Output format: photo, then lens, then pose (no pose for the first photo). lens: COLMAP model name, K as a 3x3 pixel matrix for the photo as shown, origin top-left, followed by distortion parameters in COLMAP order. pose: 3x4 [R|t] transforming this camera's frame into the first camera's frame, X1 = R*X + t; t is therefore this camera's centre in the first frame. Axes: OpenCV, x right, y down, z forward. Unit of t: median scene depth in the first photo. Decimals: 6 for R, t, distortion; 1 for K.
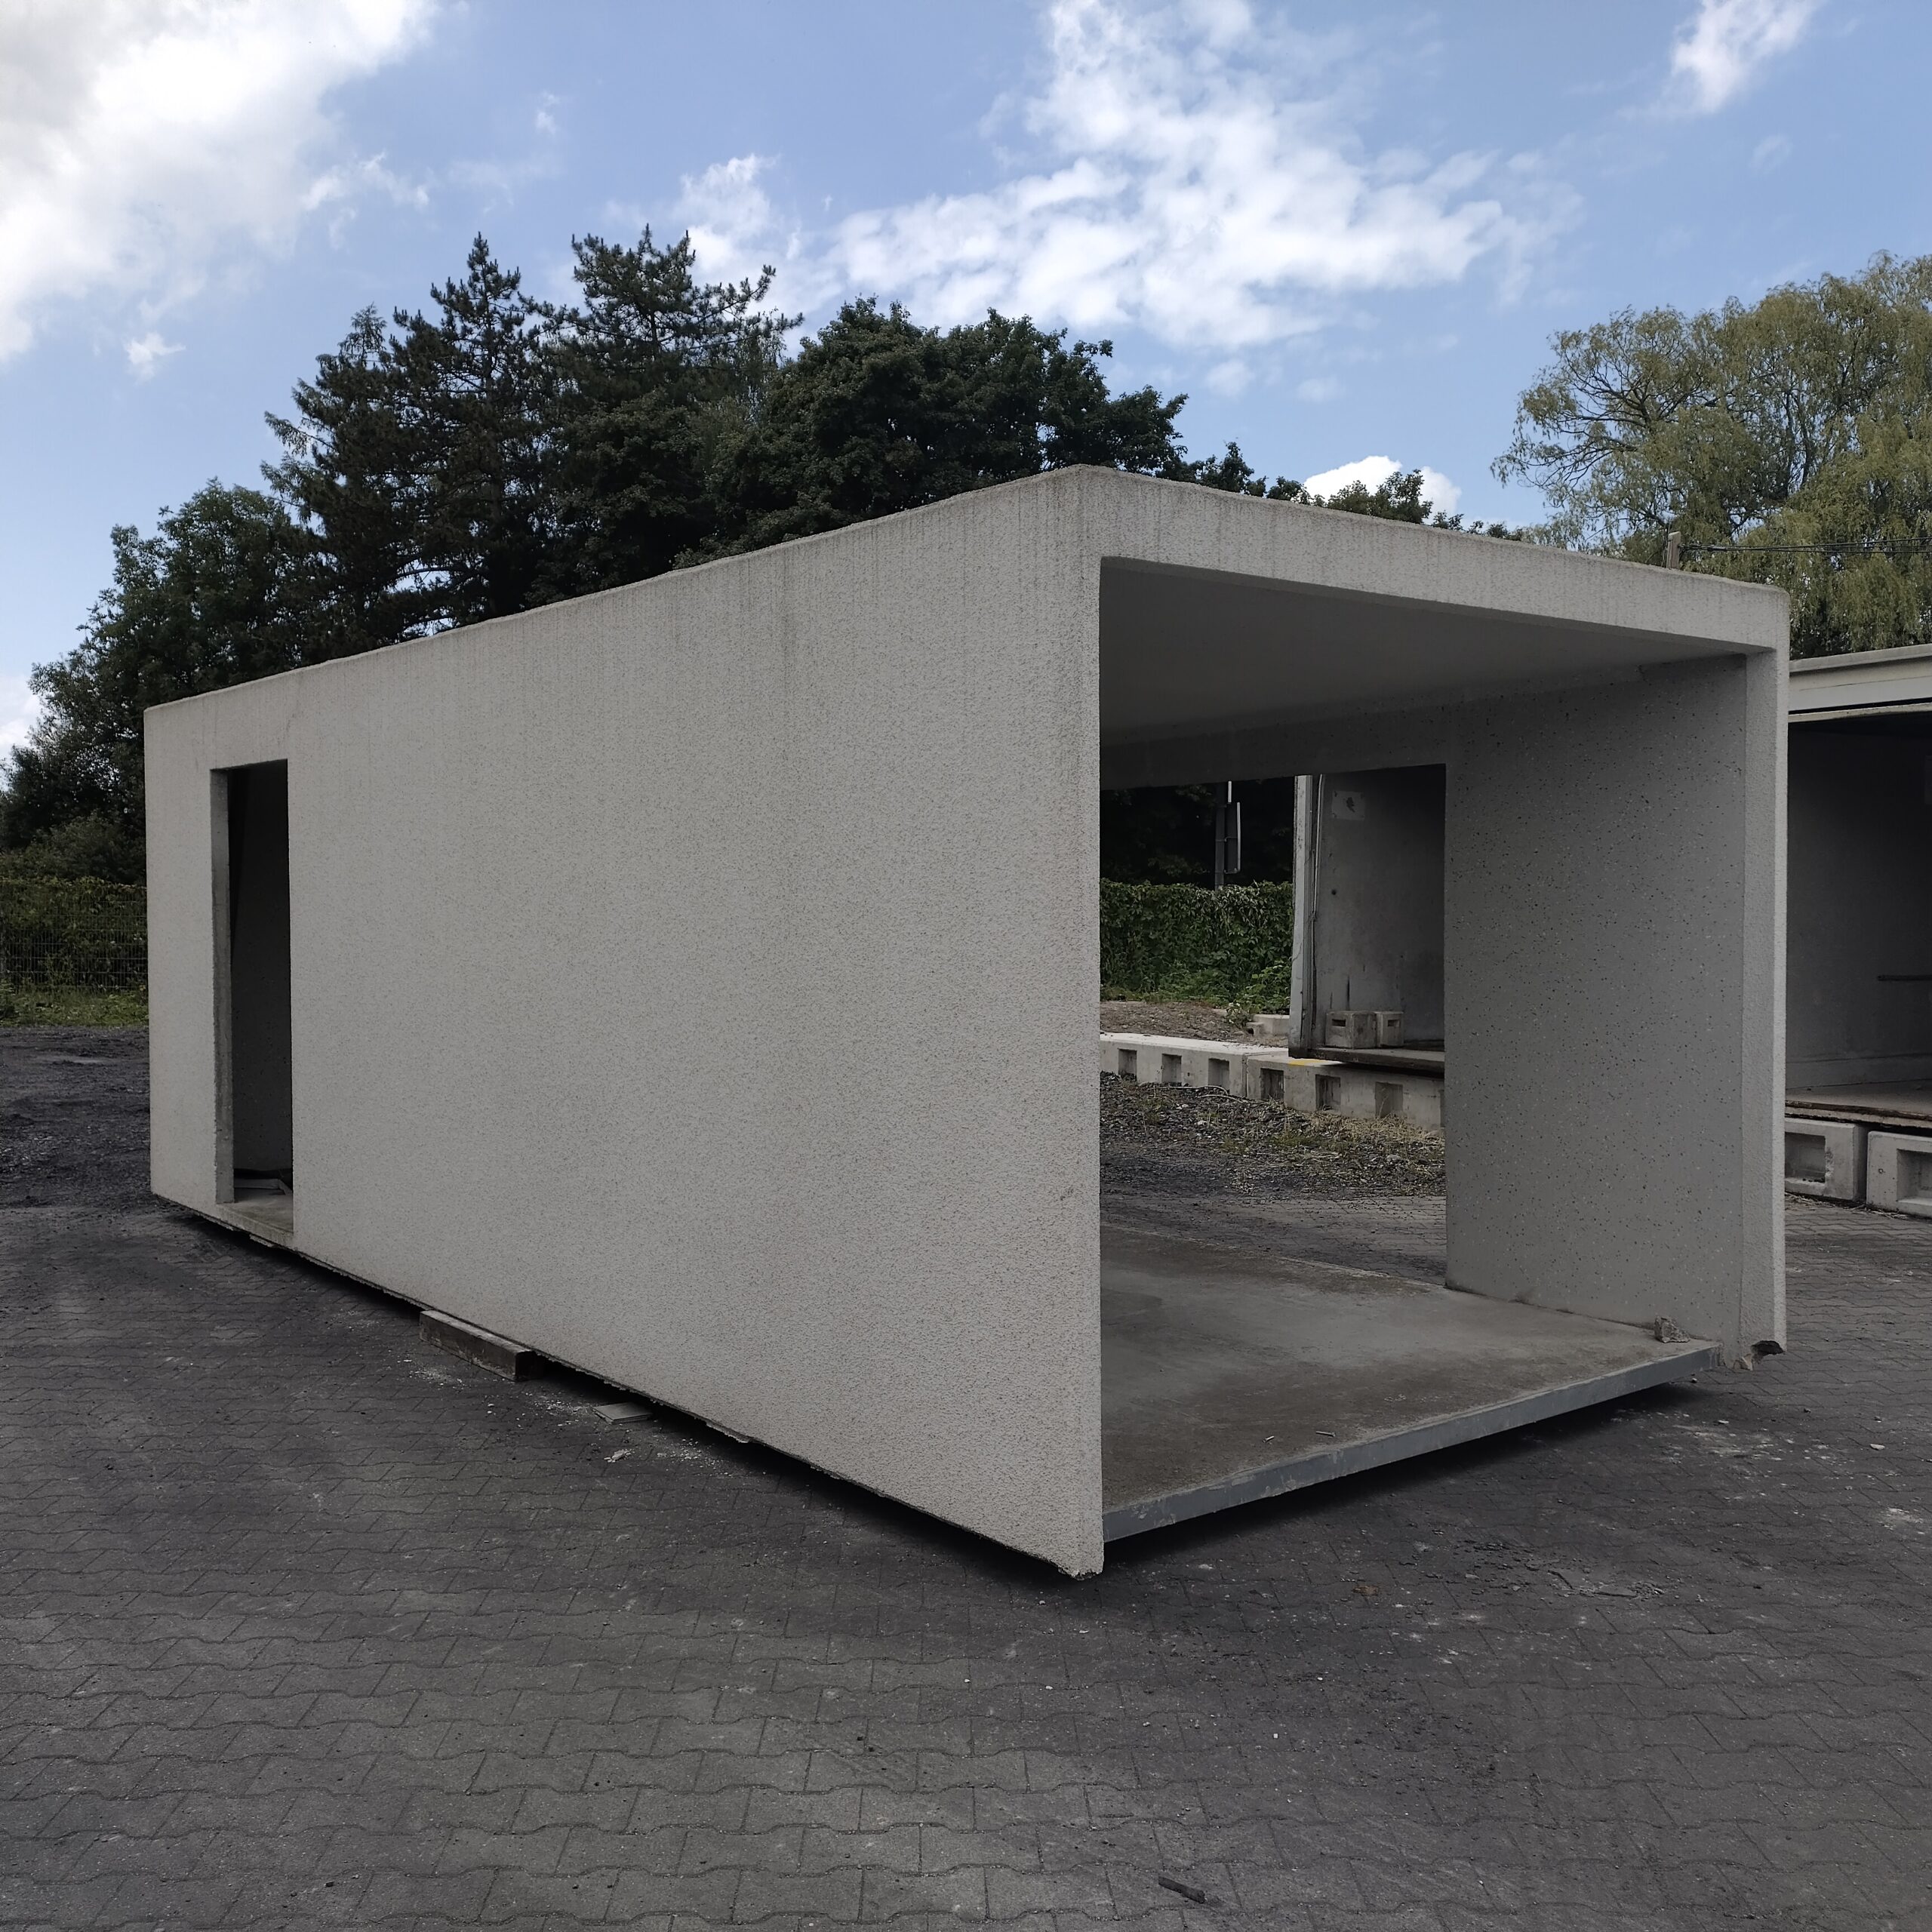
lens RADIAL K [[1920.3, 0, 987.6], [0, 1920.3, 915.6], [0, 0, 1]] dist [0.019037, 0.000000]
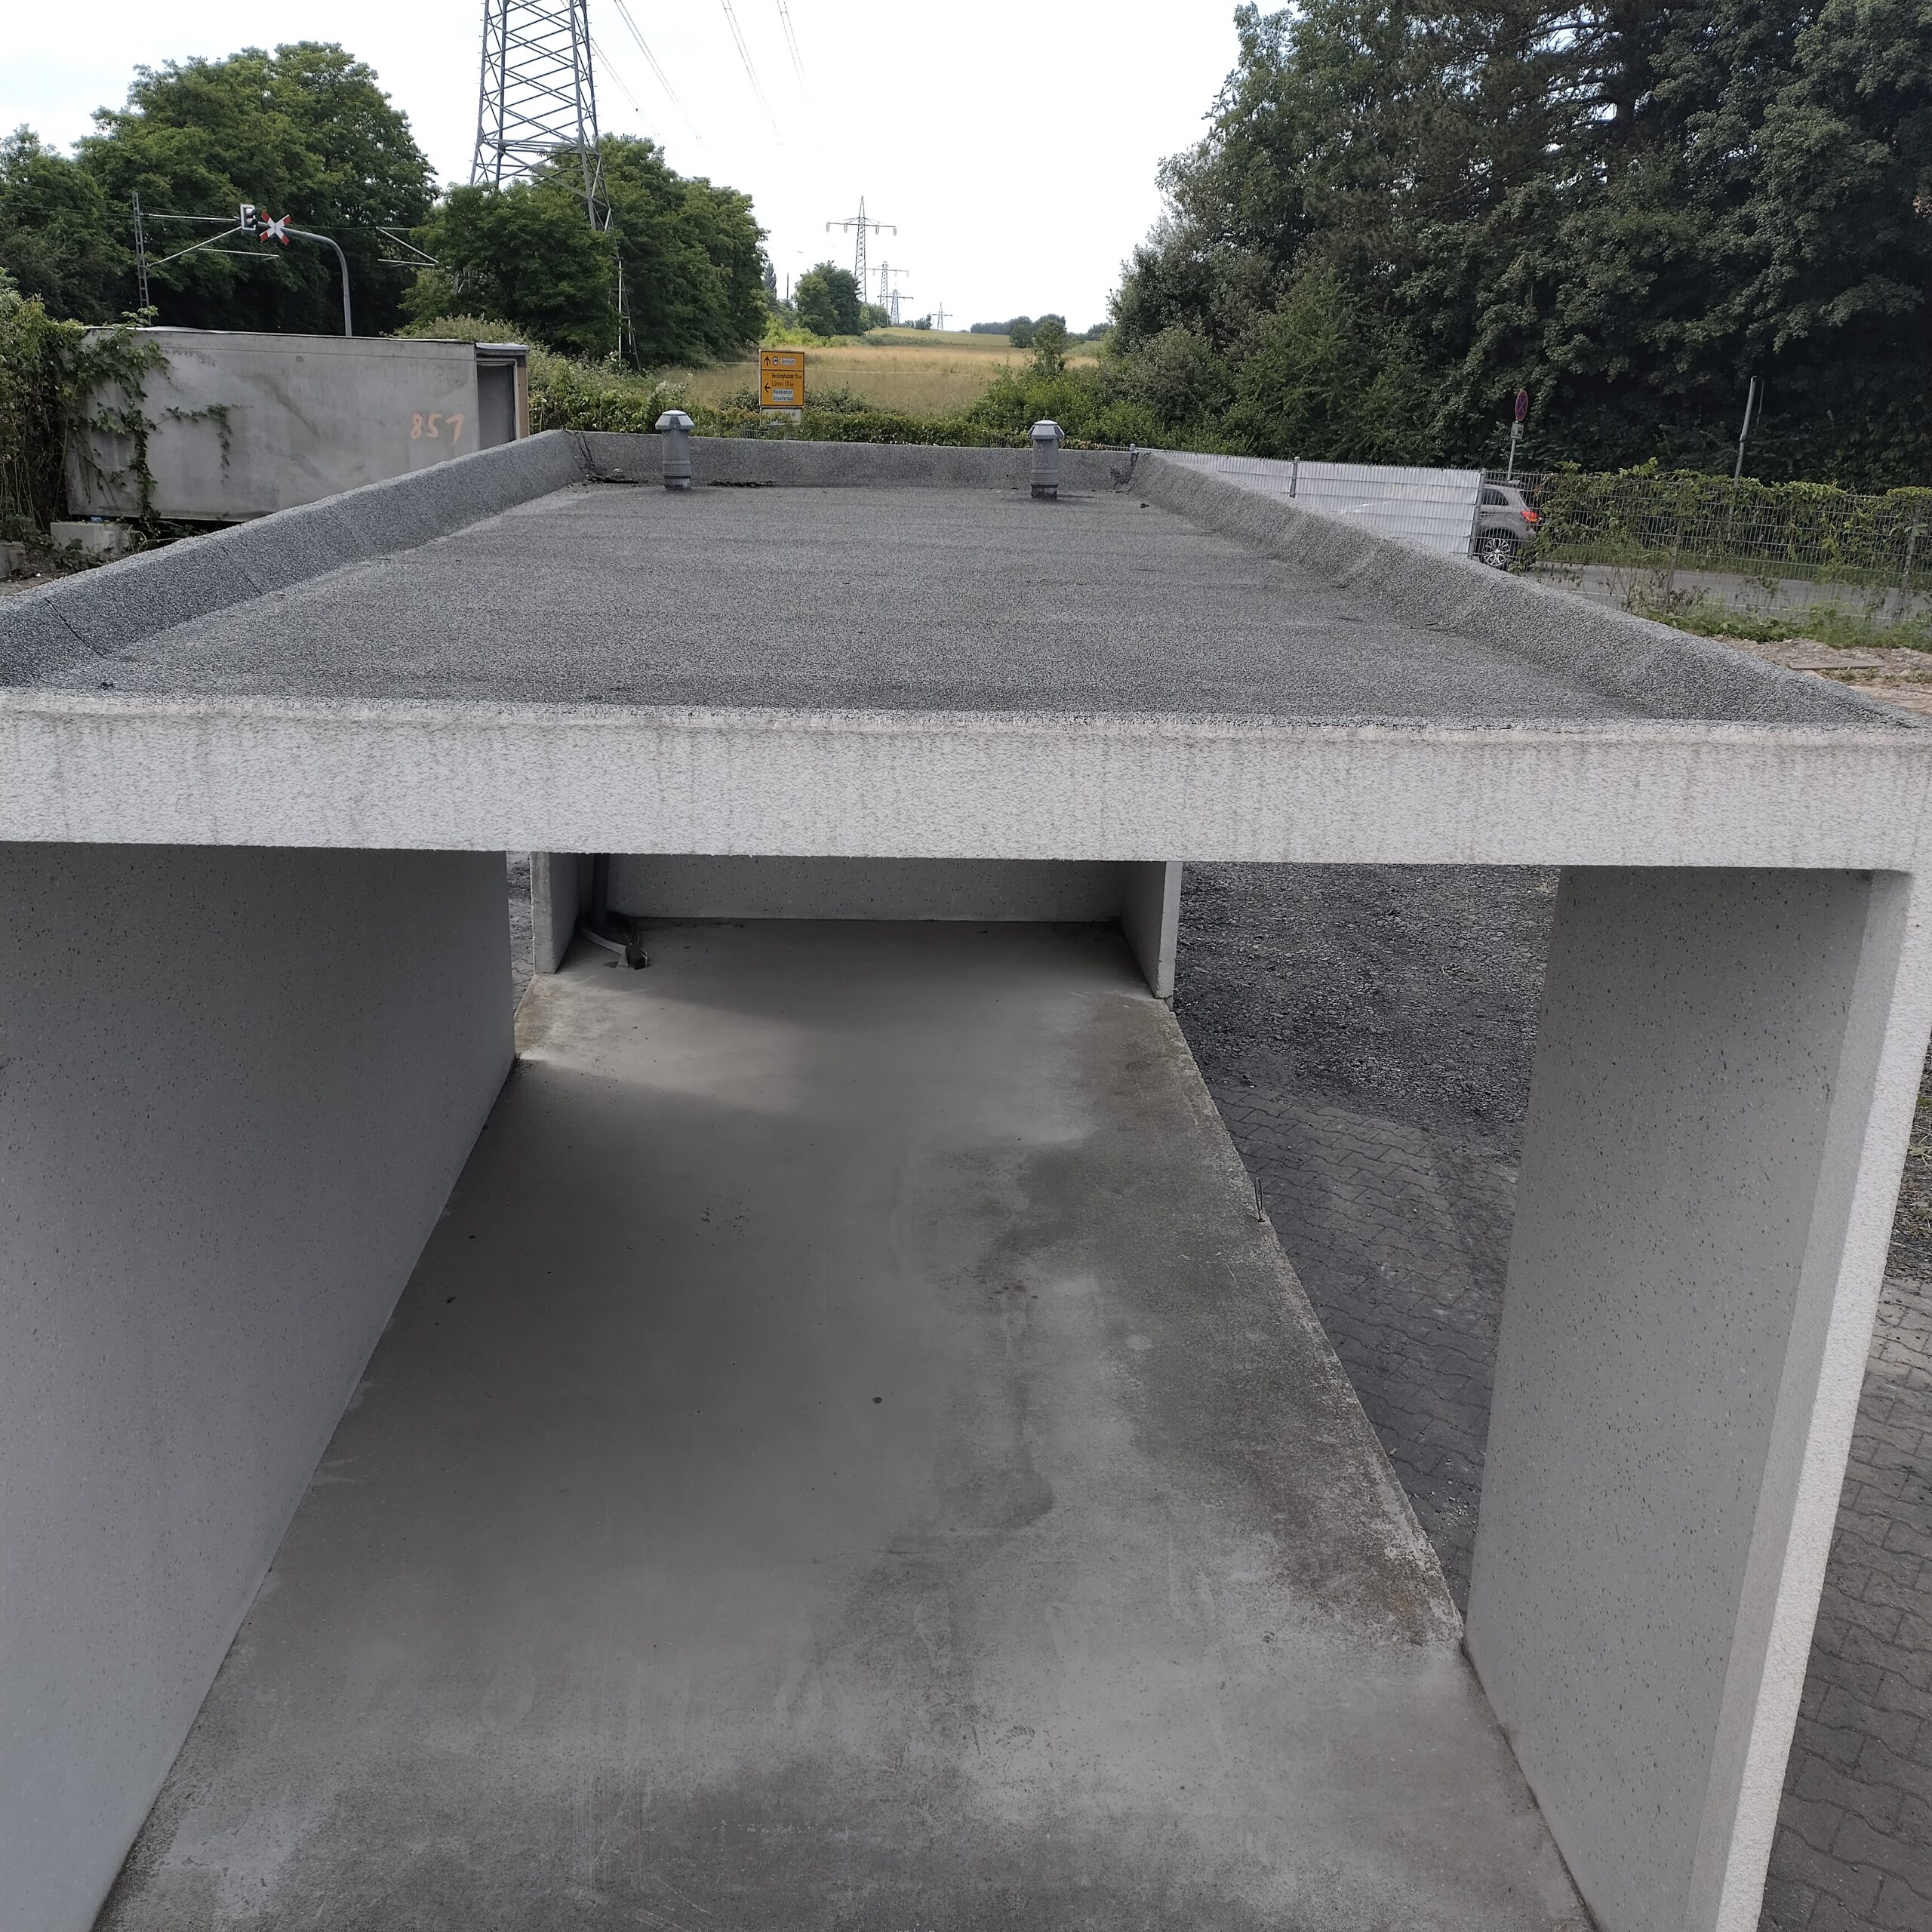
lens RADIAL K [[1920.3, 0, 969.8], [0, 1920.3, 975.0], [0, 0, 1]] dist [0.019037, 0.000000]
pose [[0.813141, 0.214716, -0.541016, 0.553656], [-0.046975, 0.950650, 0.306688, -0.282880], [0.580168, -0.223967, 0.783099, 0.620110]]
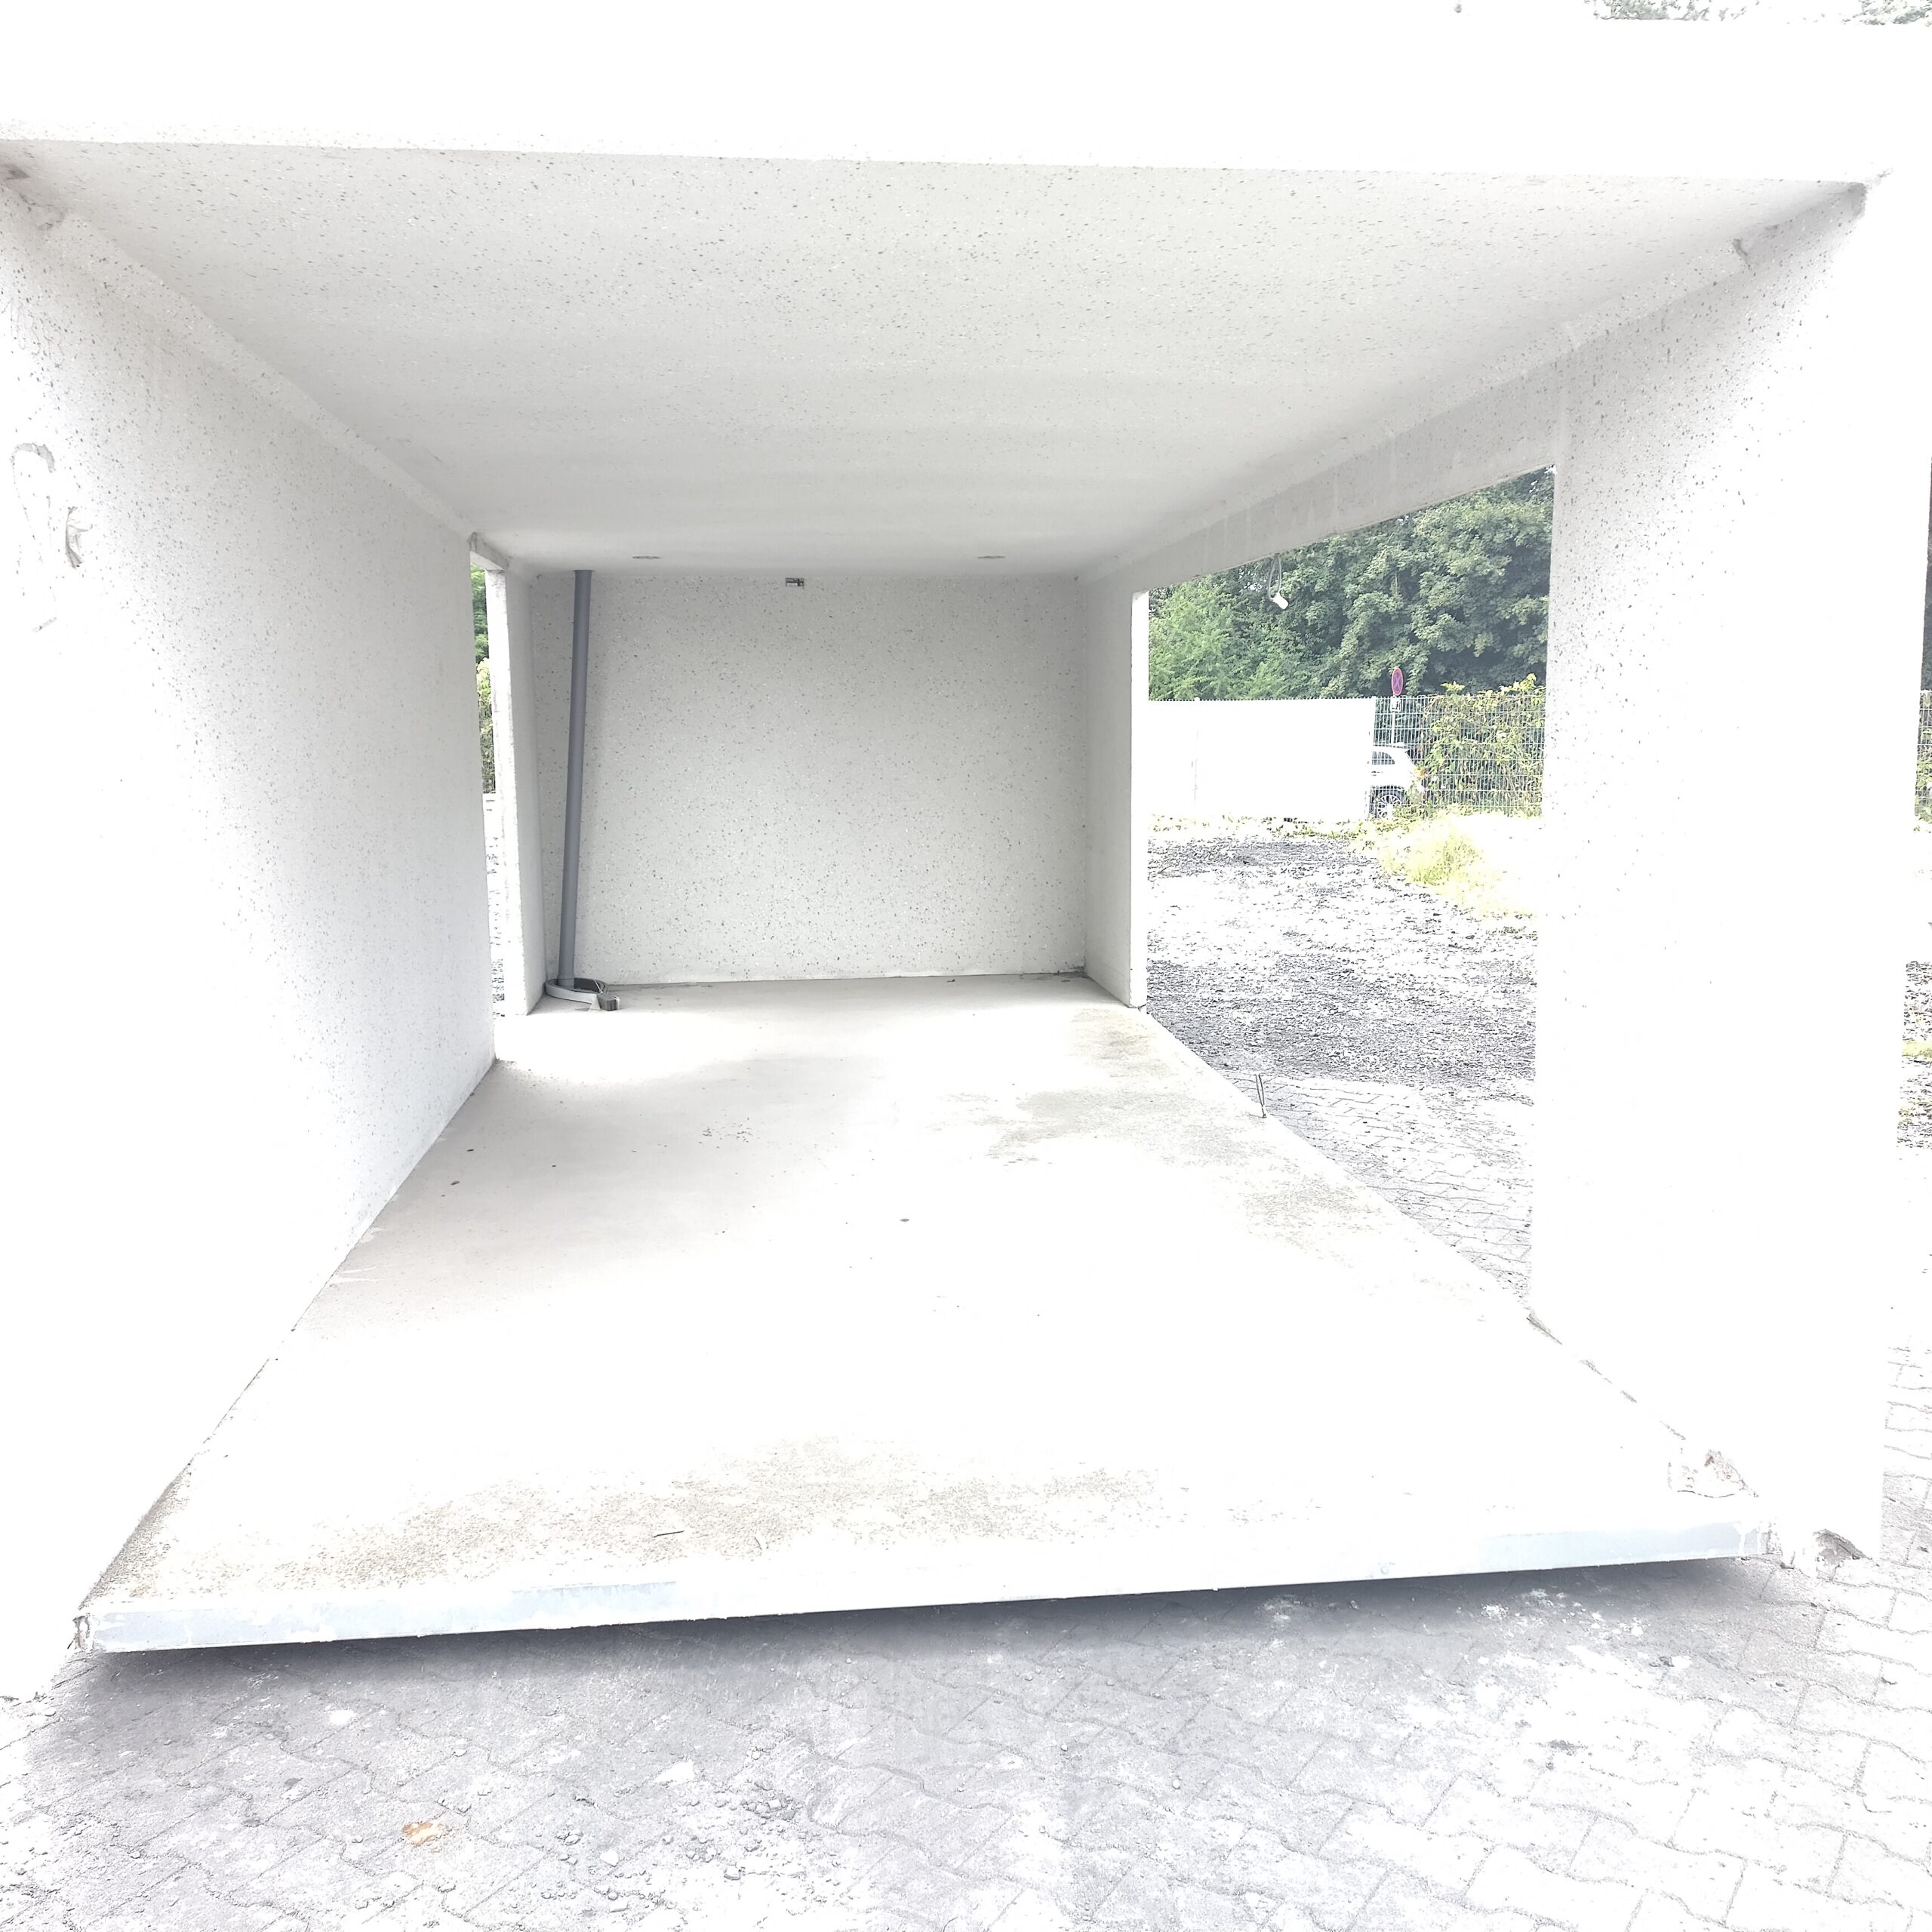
lens RADIAL K [[1920.3, 0, 970.8], [0, 1920.3, 983.7], [0, 0, 1]] dist [0.019037, 0.000000]
pose [[0.845598, 0.073953, -0.528673, 0.558944], [-0.005984, 0.991608, 0.129139, 0.005279], [0.533787, -0.106036, 0.838944, 0.529898]]
